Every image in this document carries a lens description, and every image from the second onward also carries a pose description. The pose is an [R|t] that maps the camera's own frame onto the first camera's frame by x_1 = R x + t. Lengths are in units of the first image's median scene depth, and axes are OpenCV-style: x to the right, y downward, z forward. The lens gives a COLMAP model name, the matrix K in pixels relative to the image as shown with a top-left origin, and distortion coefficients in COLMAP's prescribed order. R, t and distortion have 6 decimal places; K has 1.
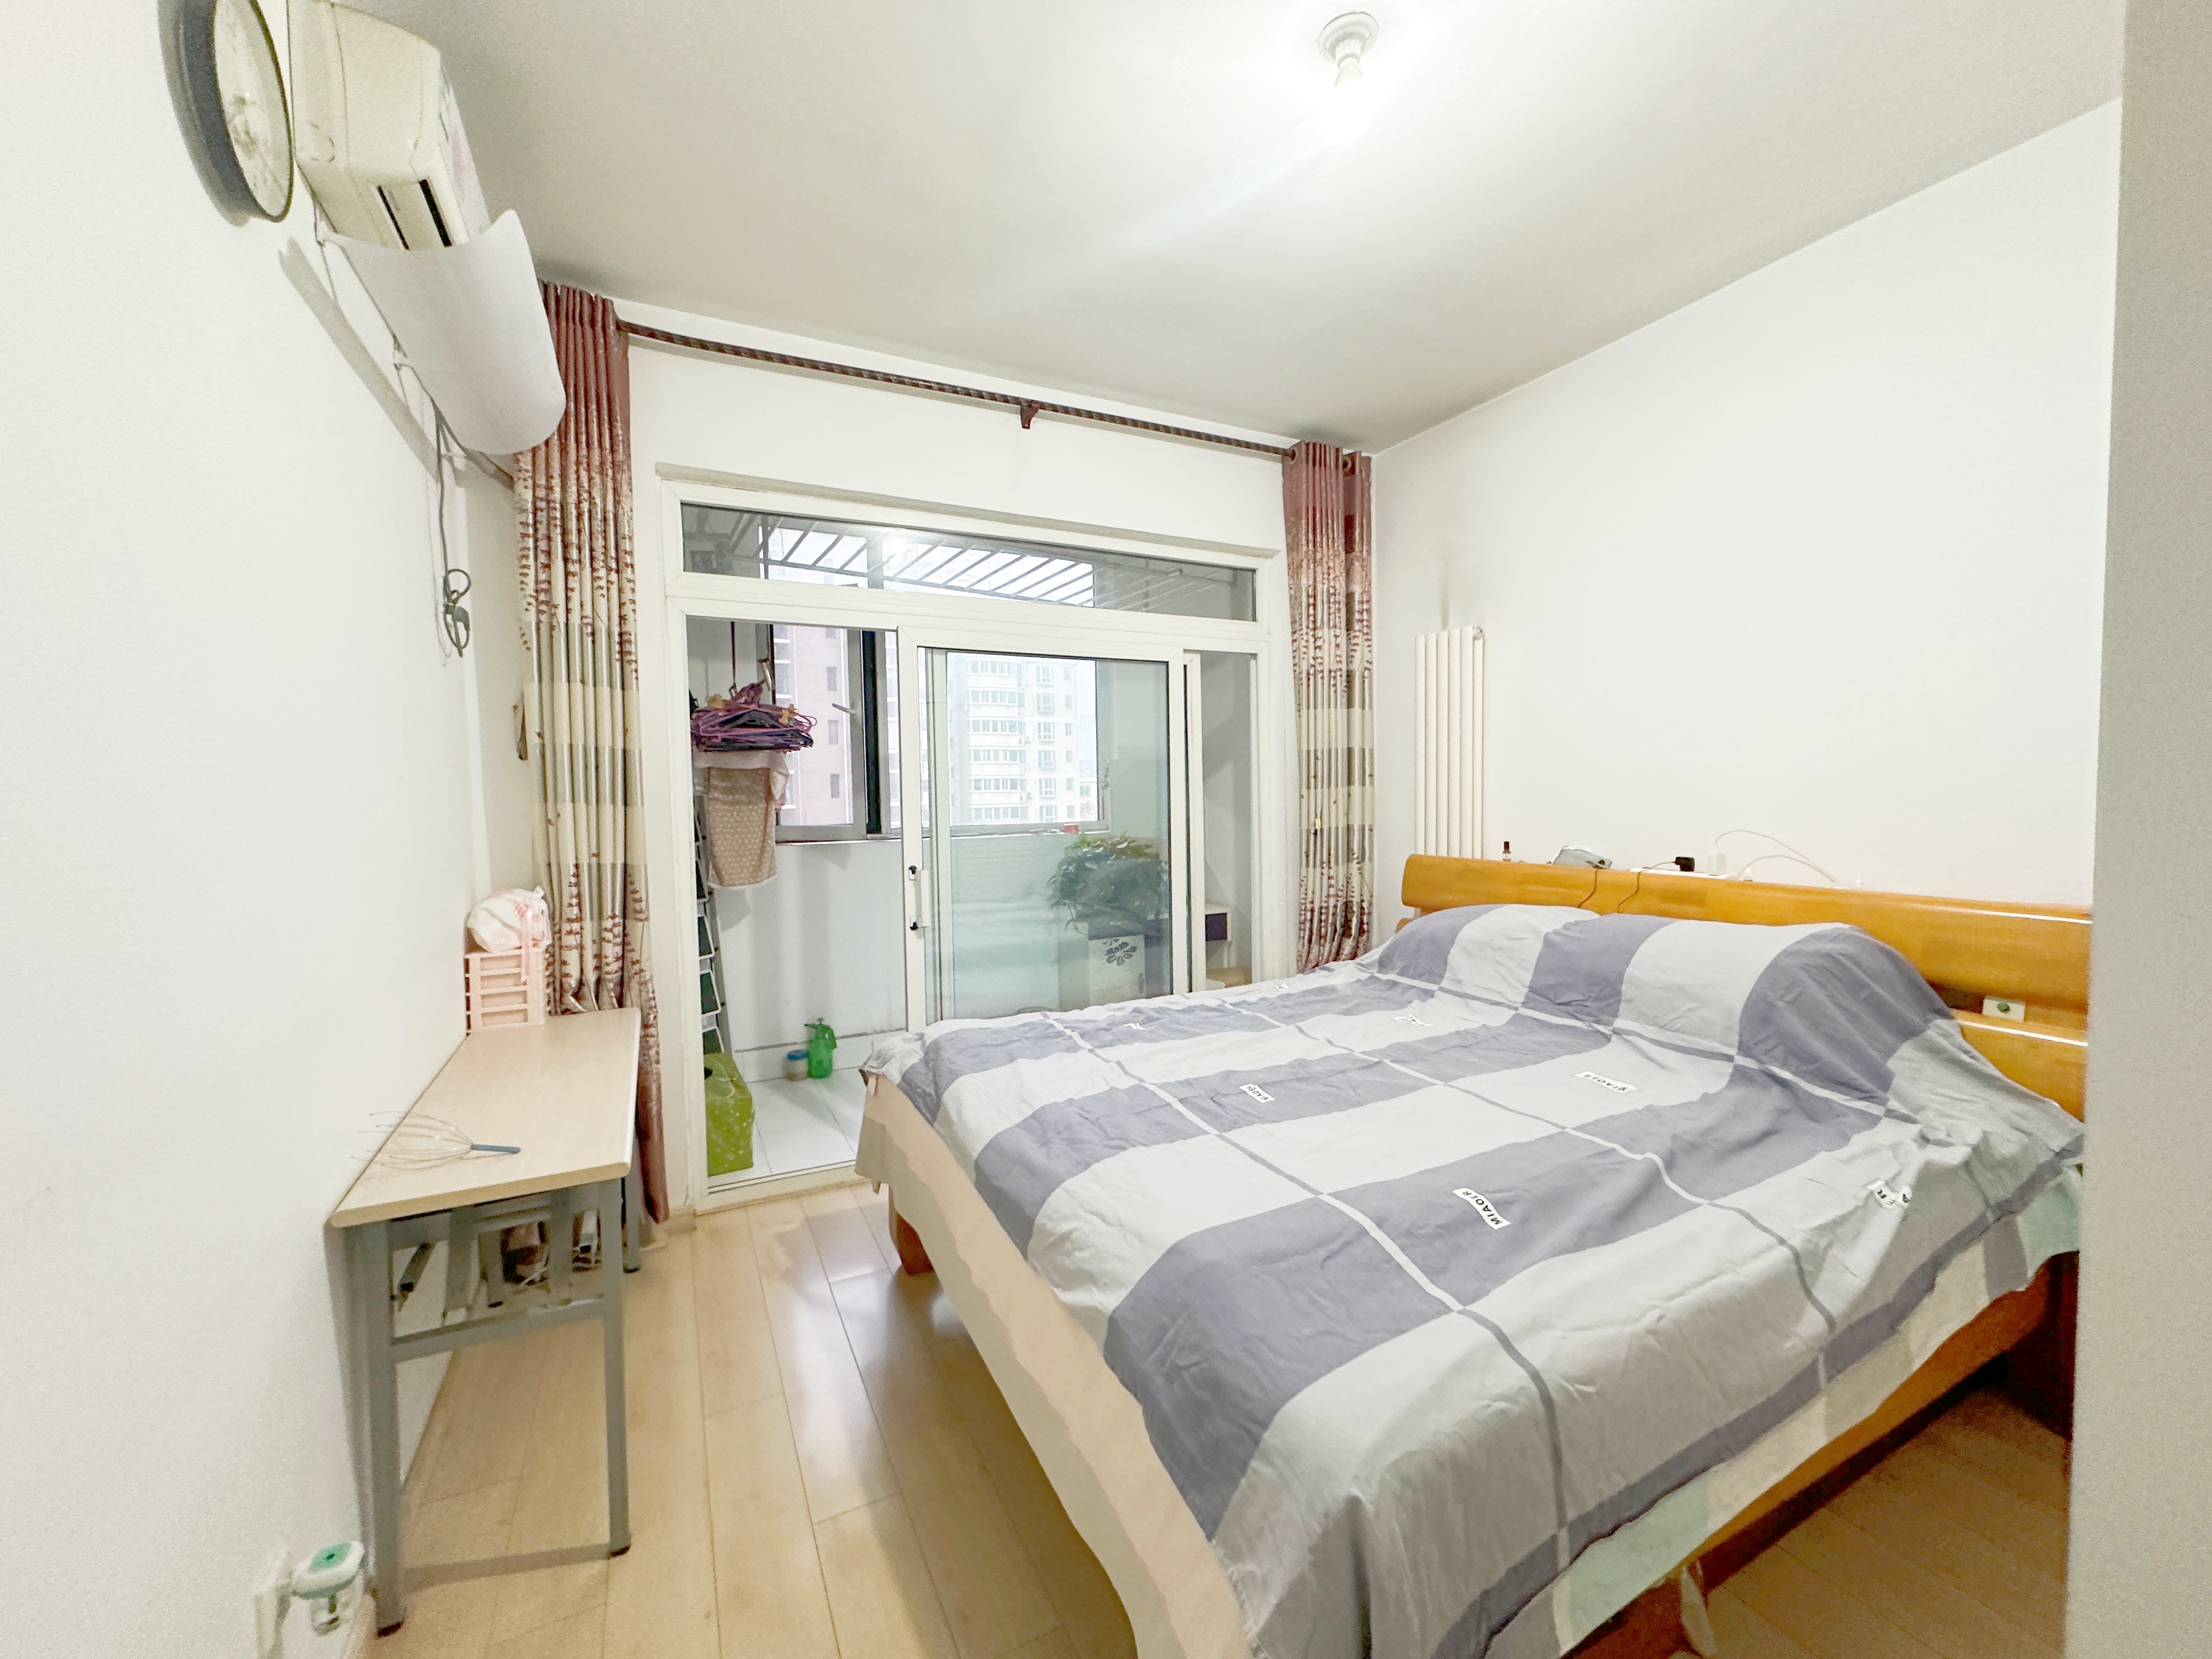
lens RADIAL K [[882.4, 0, 1106.0], [0, 882.4, 829.5], [0, 0, 1]] dist [0.000380, 0.000011]
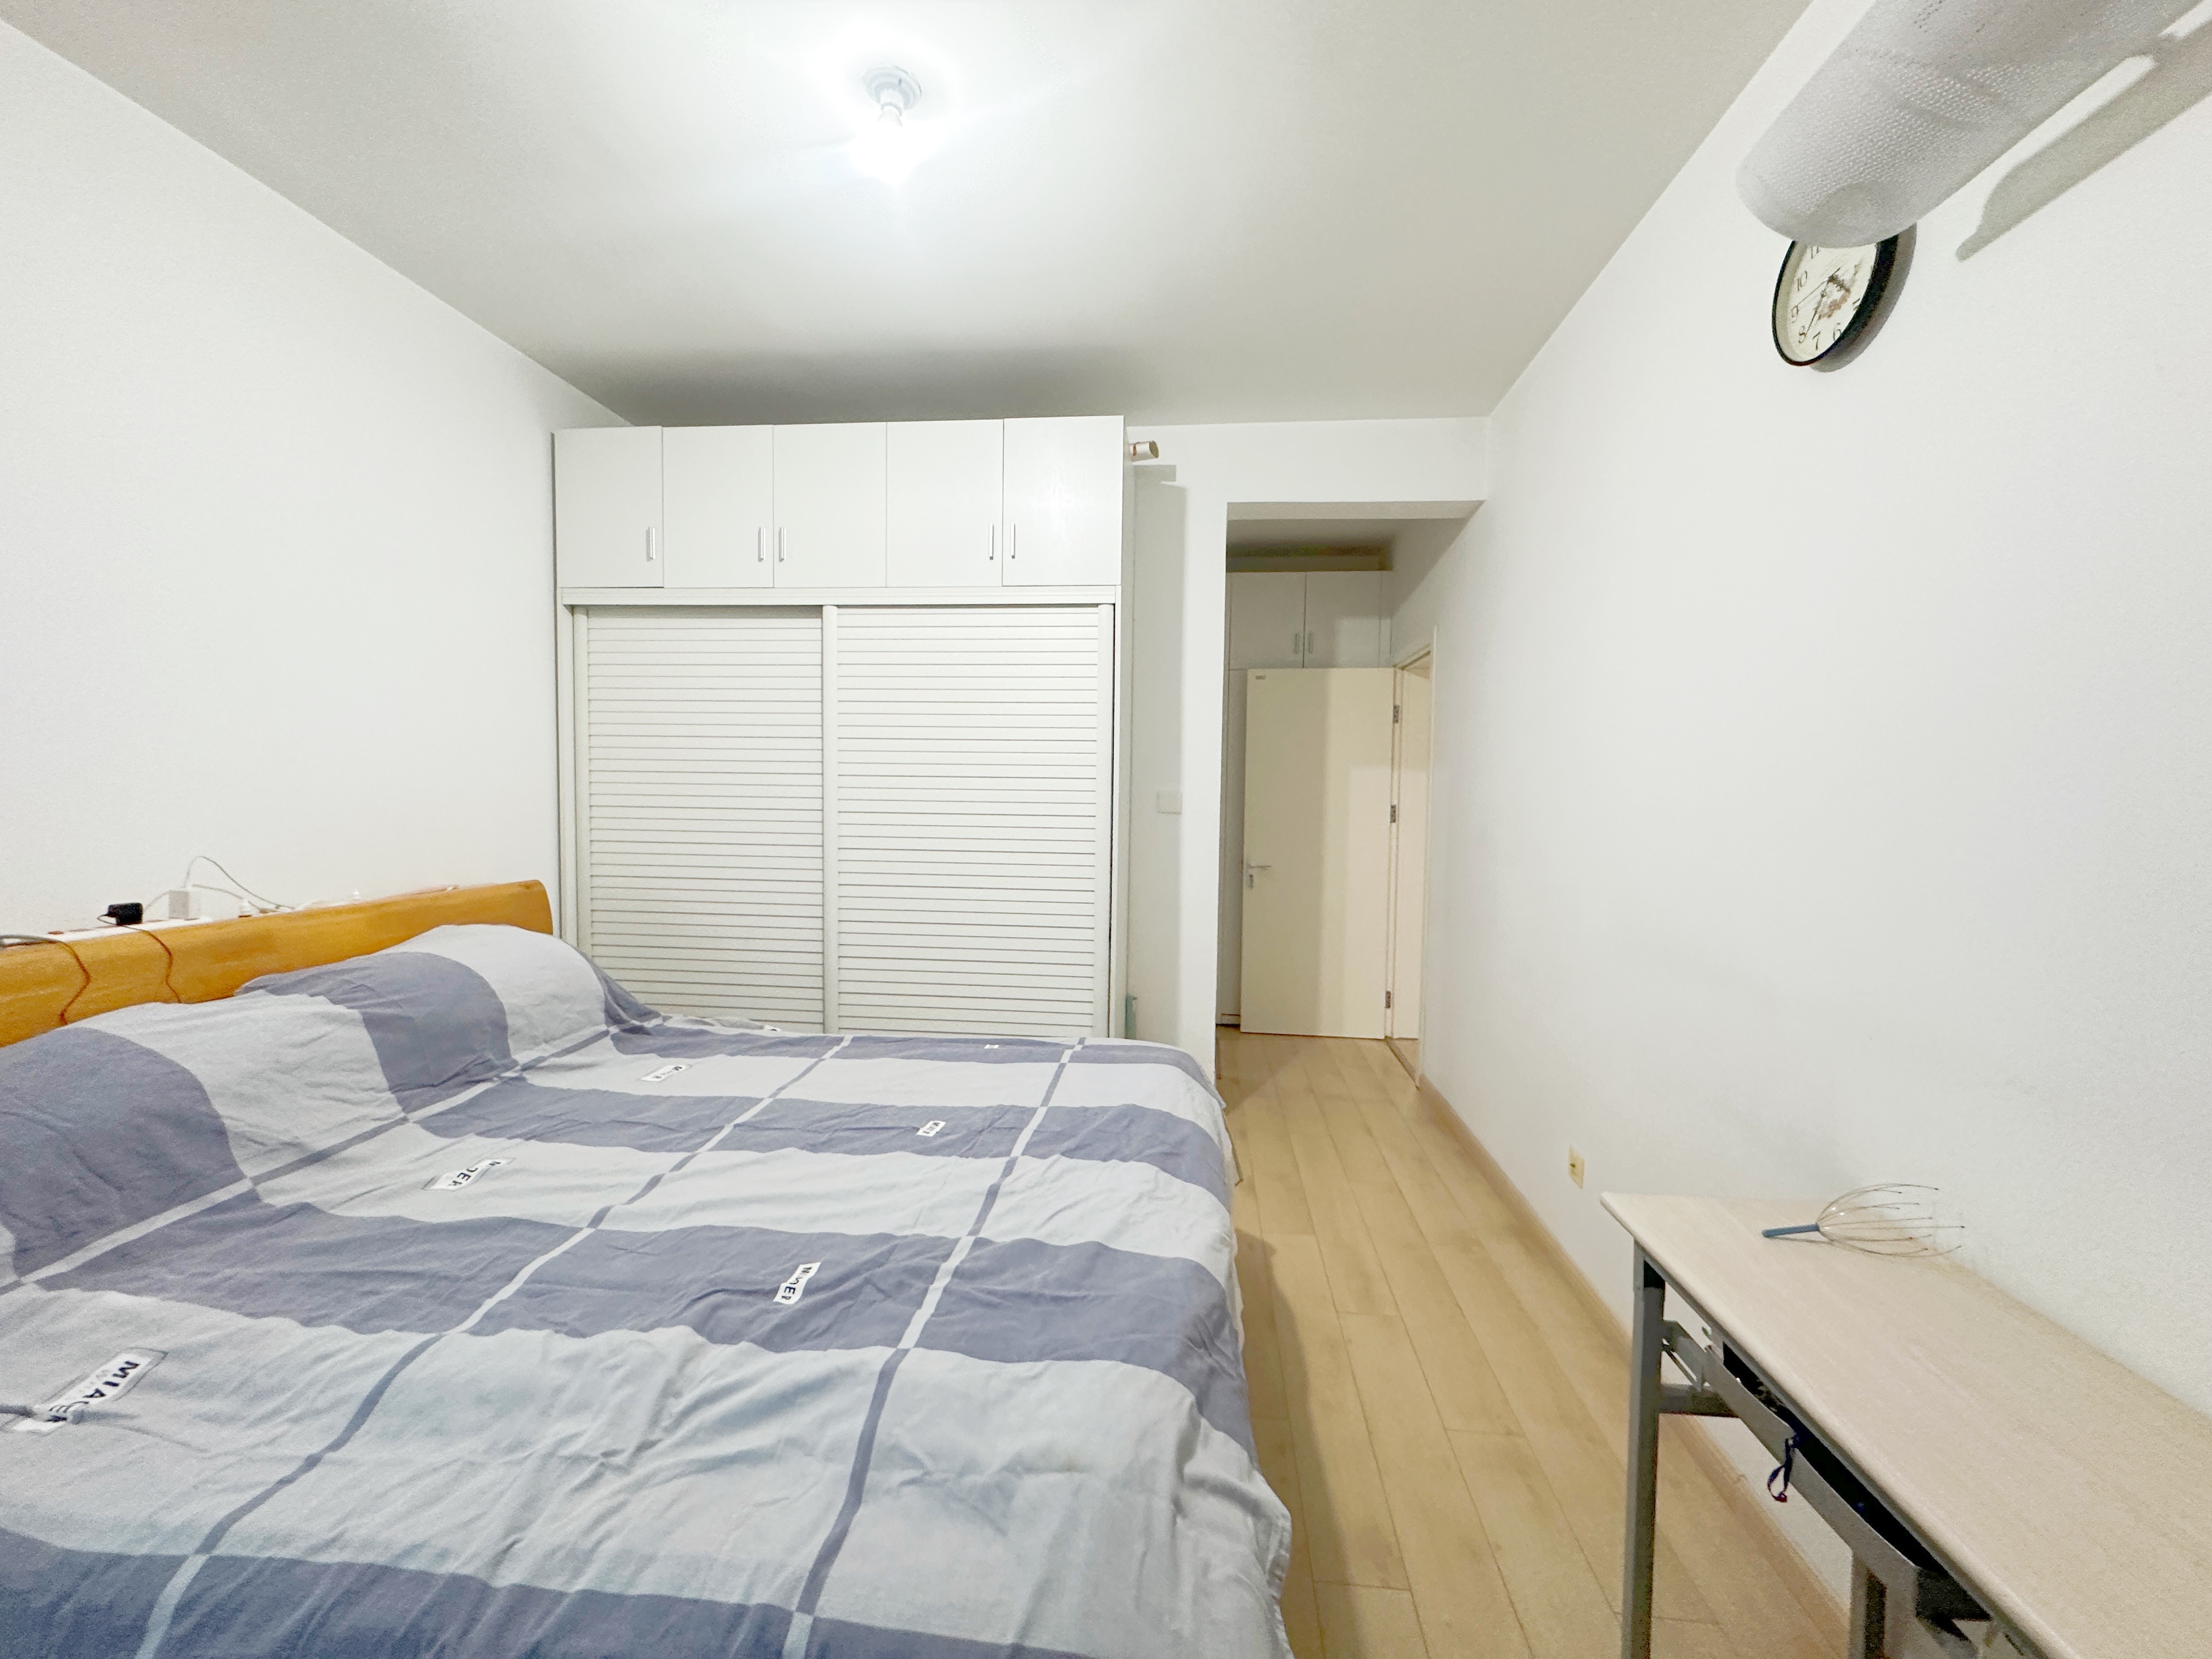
lens RADIAL K [[882.4, 0, 1106.0], [0, 882.4, 829.5], [0, 0, 1]] dist [0.000380, 0.000011]
pose [[-0.840451, -0.021894, 0.541445, -0.386203], [0.027876, 0.996114, 0.083549, -0.070123], [-0.541170, 0.085312, -0.836575, 1.332149]]
